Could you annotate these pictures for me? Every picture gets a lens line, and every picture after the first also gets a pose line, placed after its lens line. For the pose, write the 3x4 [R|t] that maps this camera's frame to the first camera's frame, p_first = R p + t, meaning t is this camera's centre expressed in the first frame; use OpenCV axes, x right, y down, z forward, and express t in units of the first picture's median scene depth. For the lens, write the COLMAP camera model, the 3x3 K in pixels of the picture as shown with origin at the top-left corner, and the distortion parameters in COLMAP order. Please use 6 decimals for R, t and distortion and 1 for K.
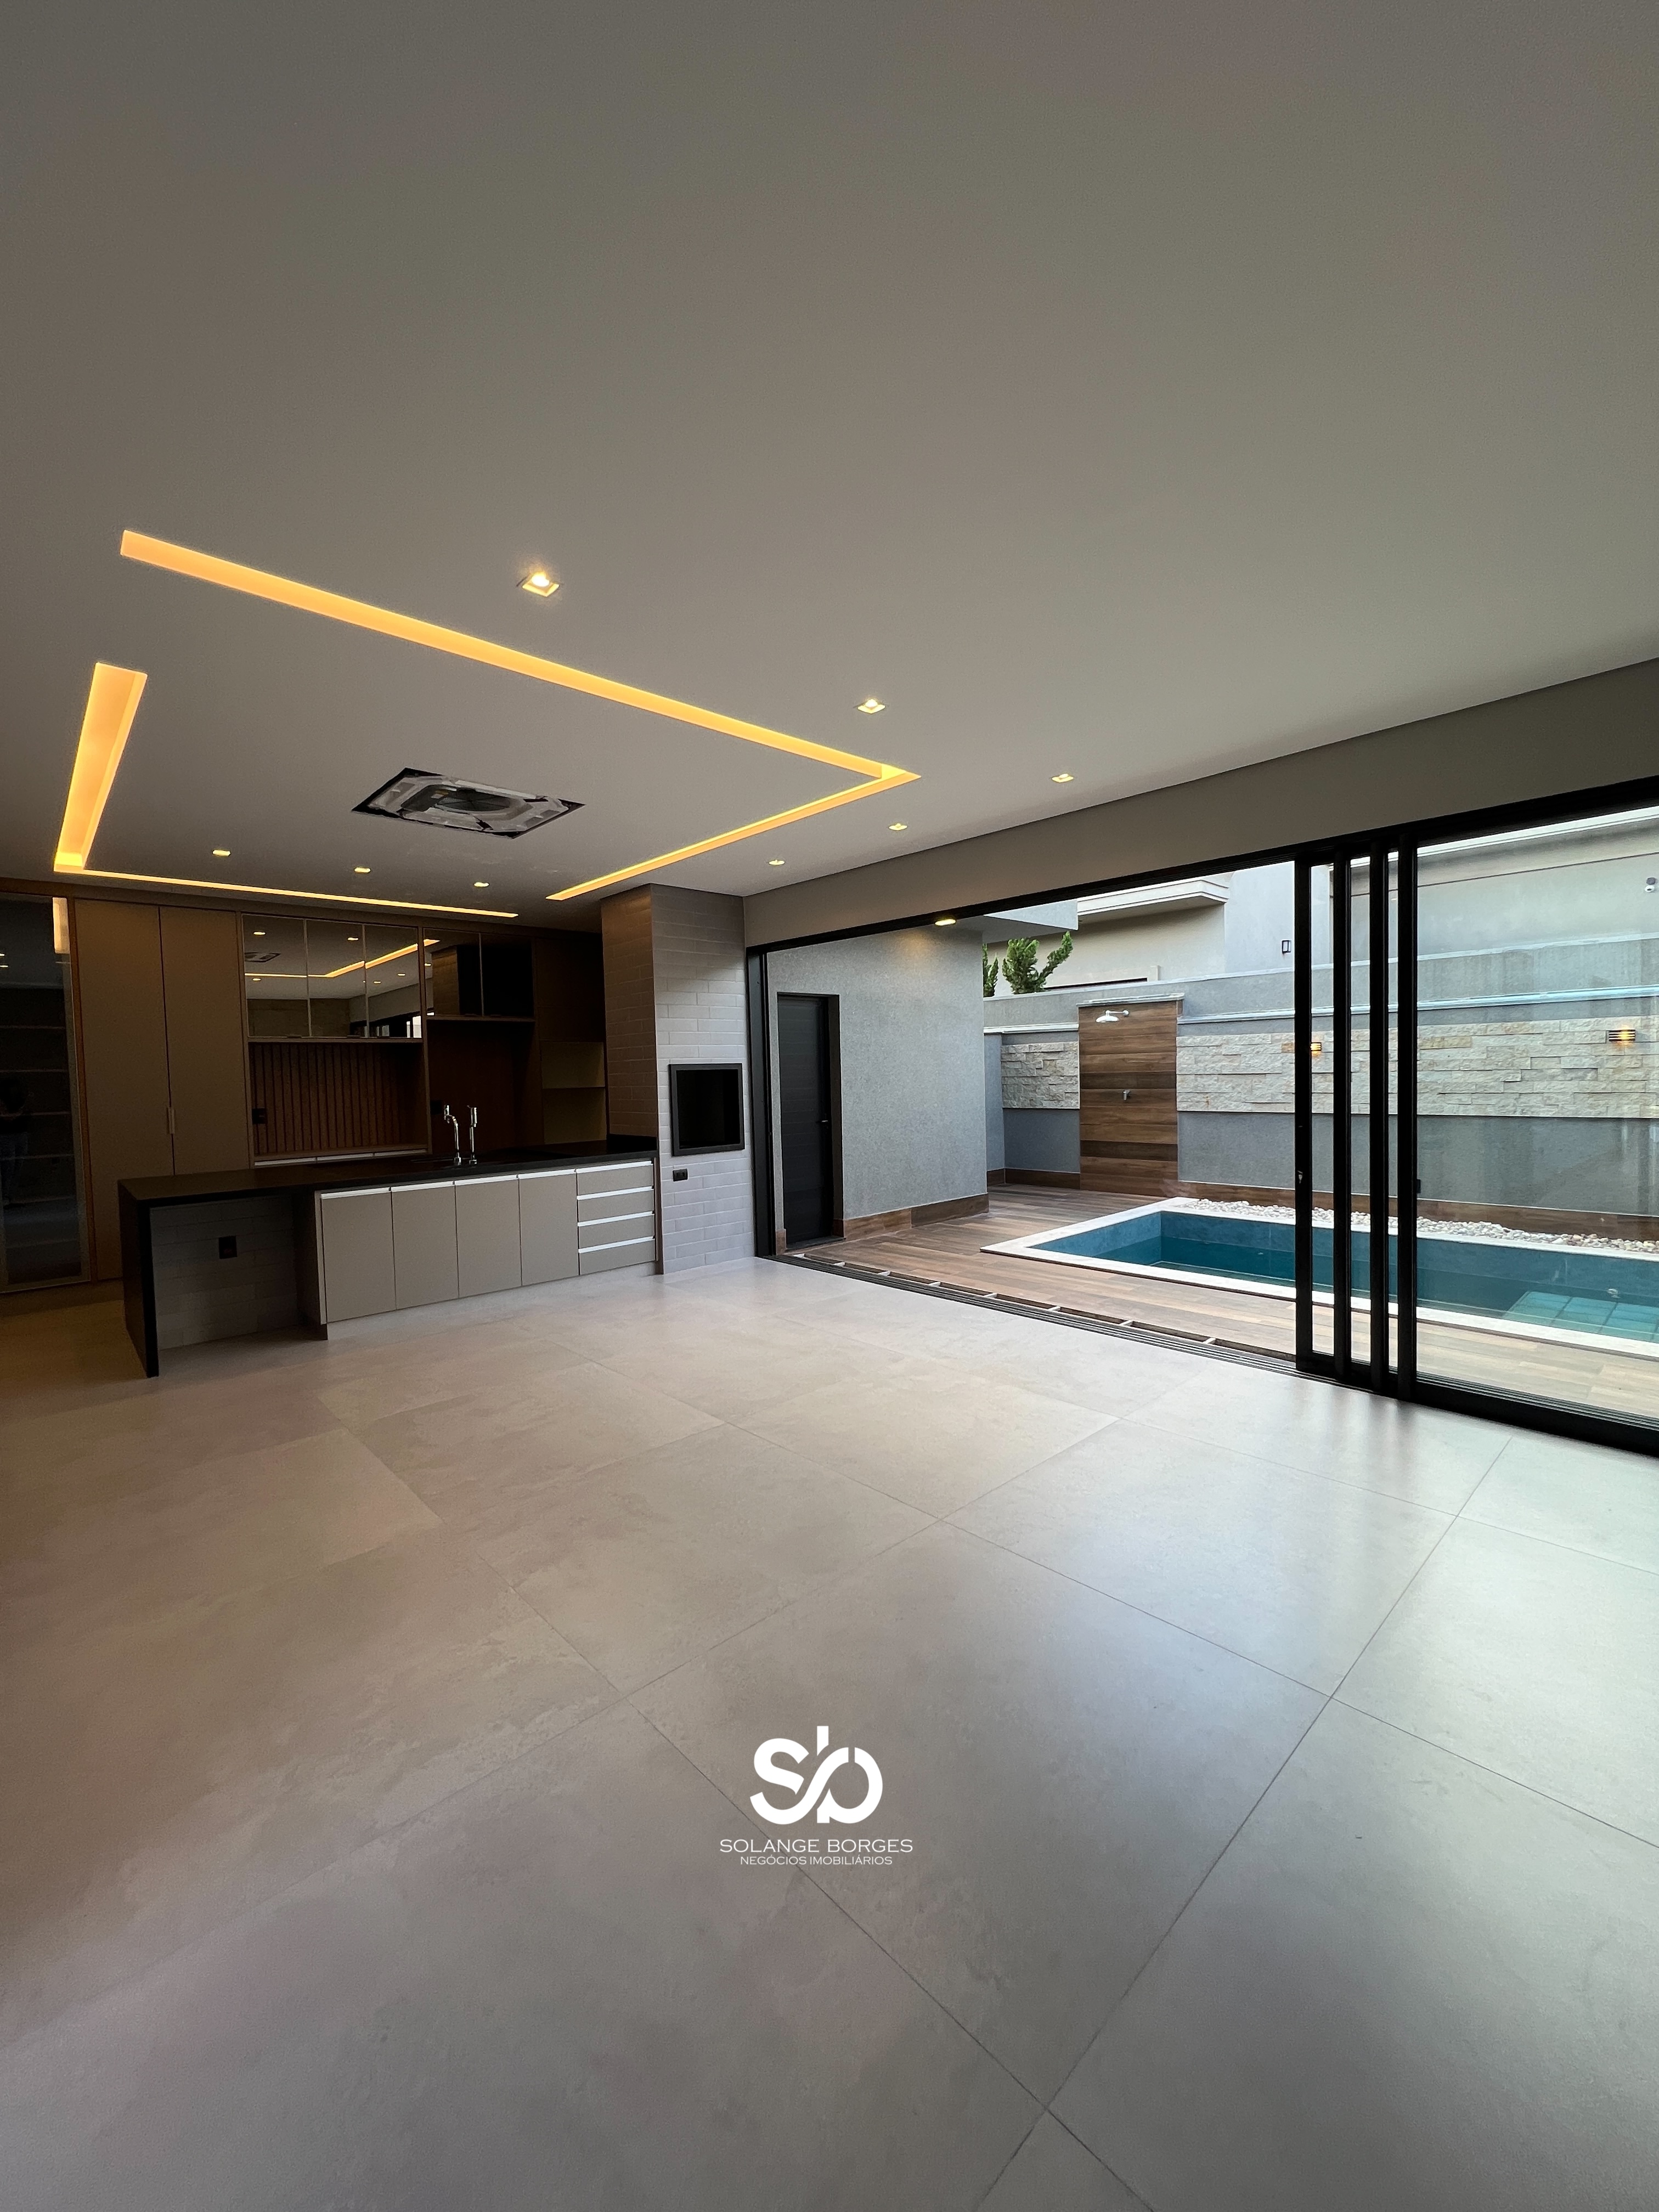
lens RADIAL K [[888.7, 0, 828.2], [0, 888.7, 1107.7], [0, 0, 1]] dist [-0.000956, -0.000128]
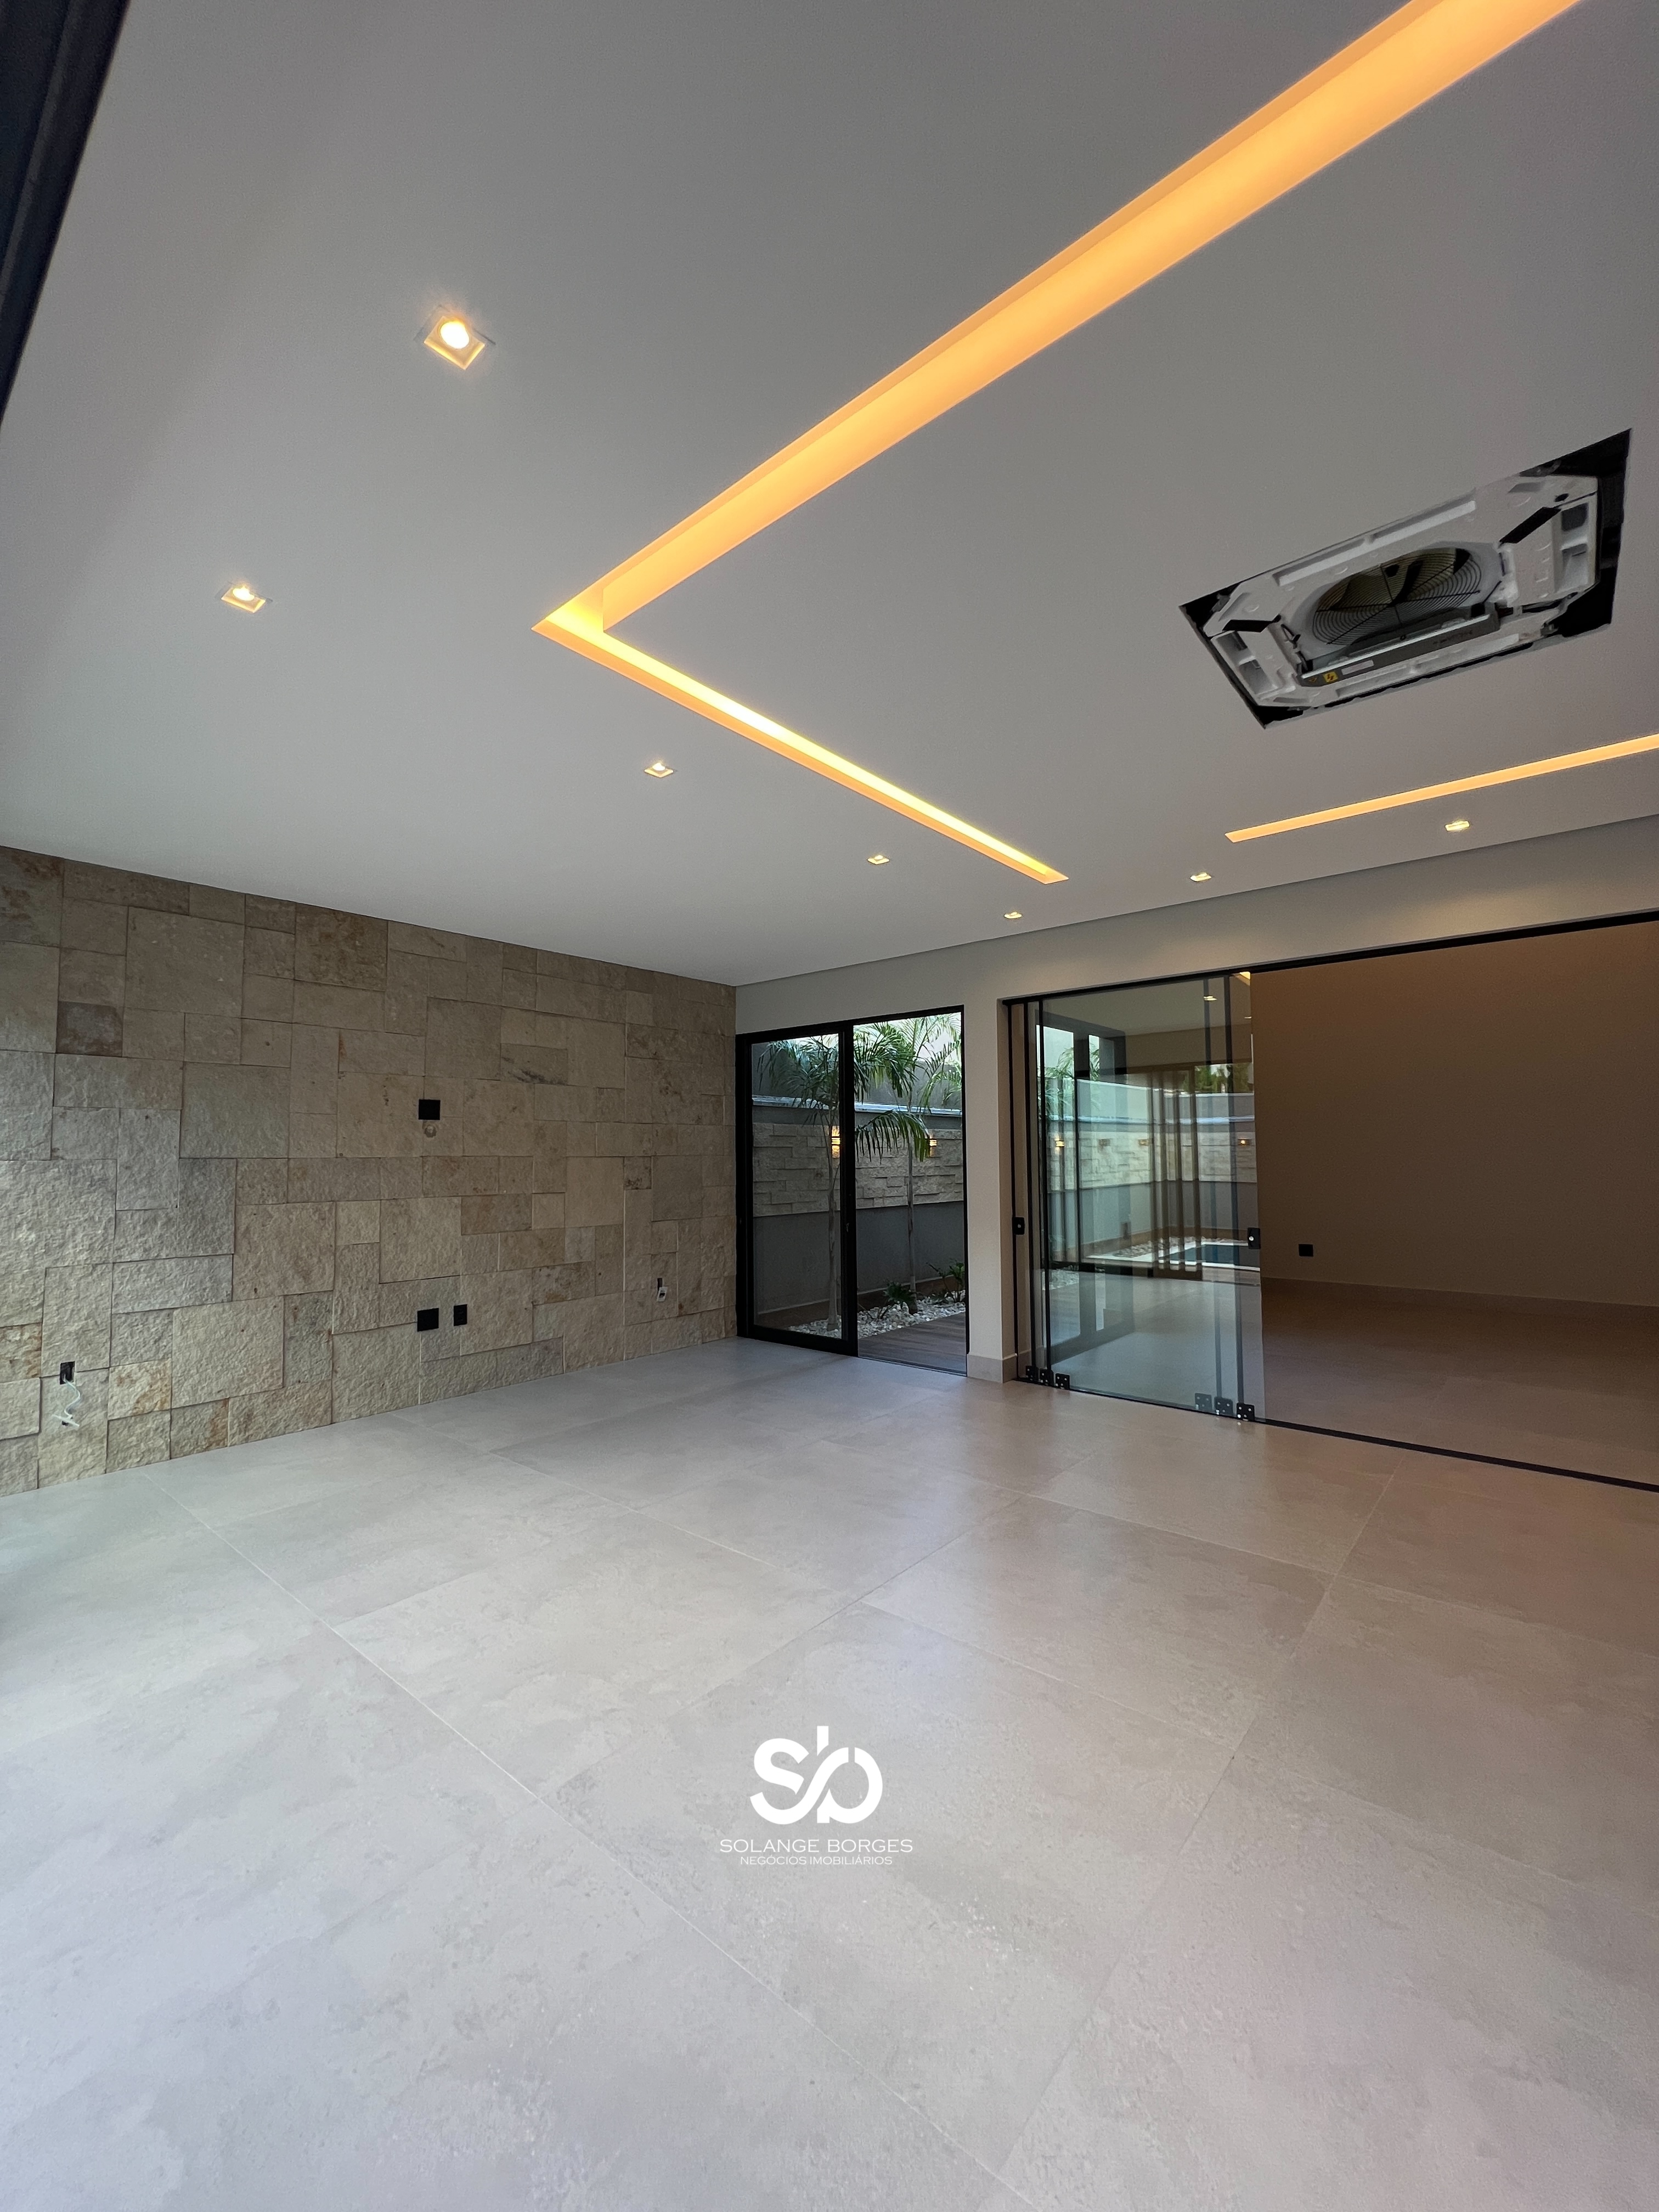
lens RADIAL K [[888.7, 0, 828.2], [0, 888.7, 1107.7], [0, 0, 1]] dist [-0.000956, -0.000128]
pose [[-0.991818, 0.027896, -0.124578, -0.002093], [0.029238, 0.999532, -0.008964, -0.035801], [0.124270, -0.012533, -0.992169, 0.947246]]
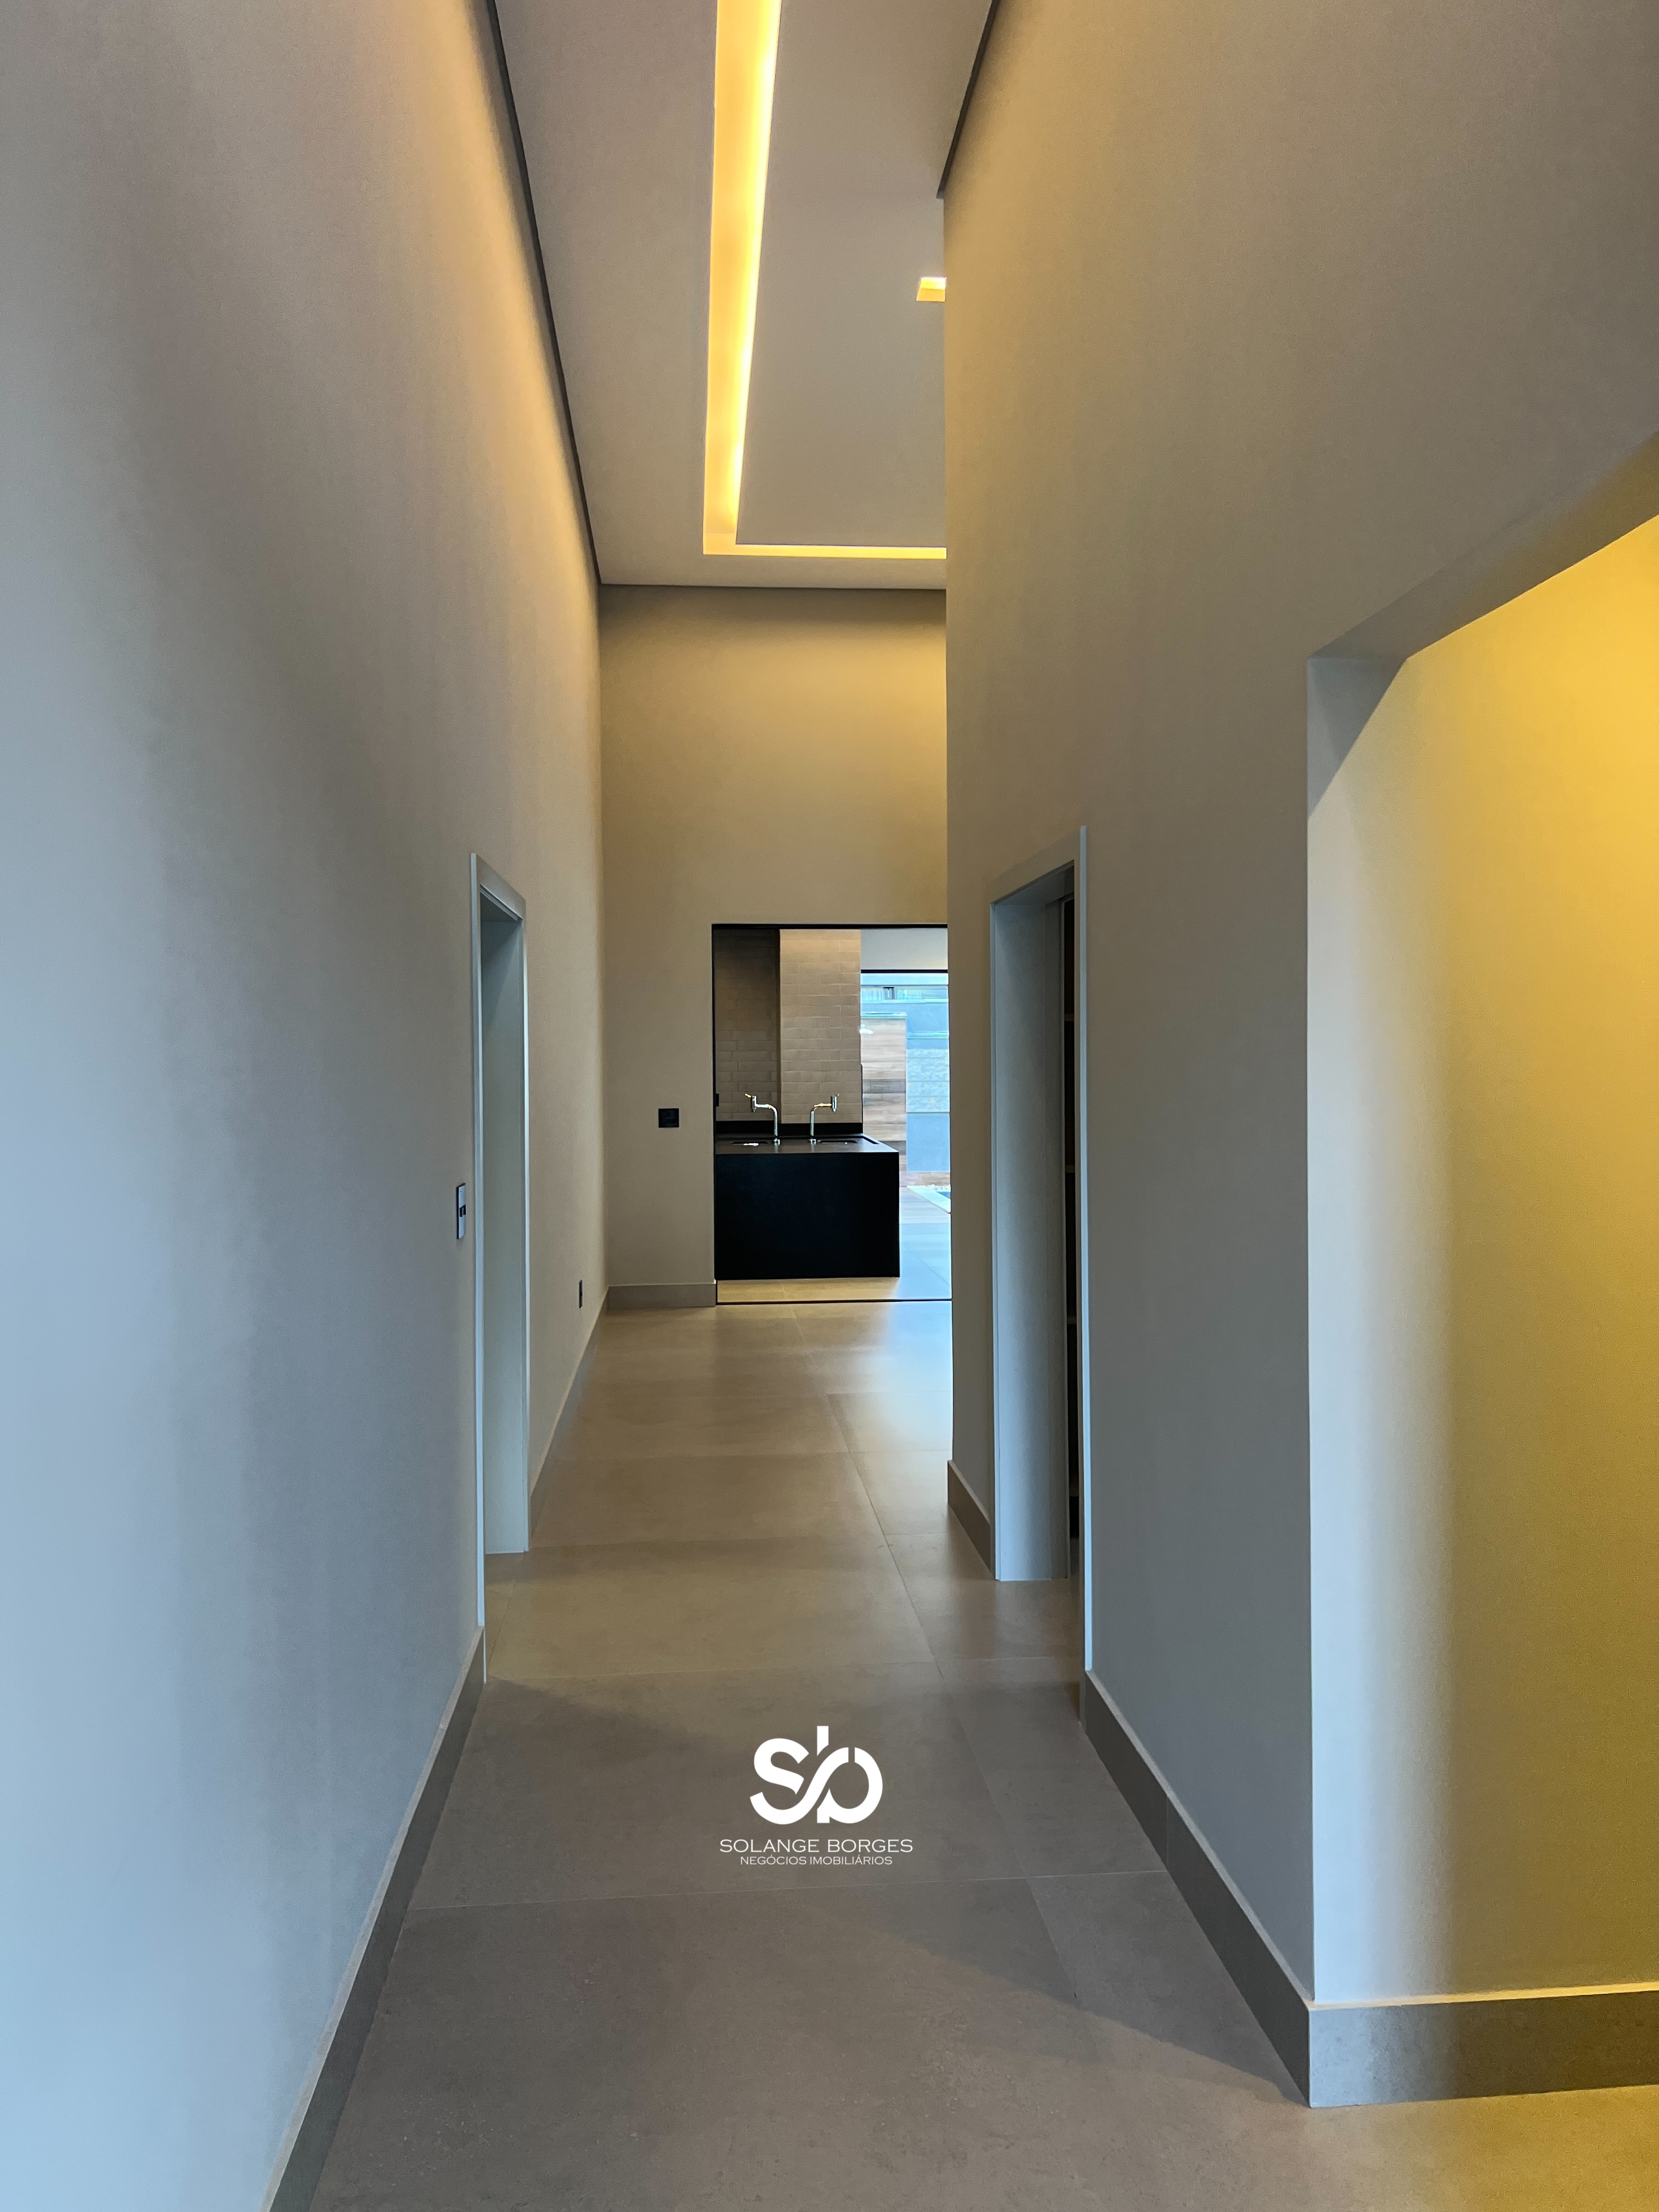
lens RADIAL K [[1657.2, 0, 854.6], [0, 1657.2, 1109.3], [0, 0, 1]] dist [0.012165, -0.005395]
pose [[0.604029, -0.002953, 0.796957, -1.899591], [0.029095, 0.999408, -0.018348, 0.051844], [-0.796431, 0.034270, 0.603757, -0.365925]]
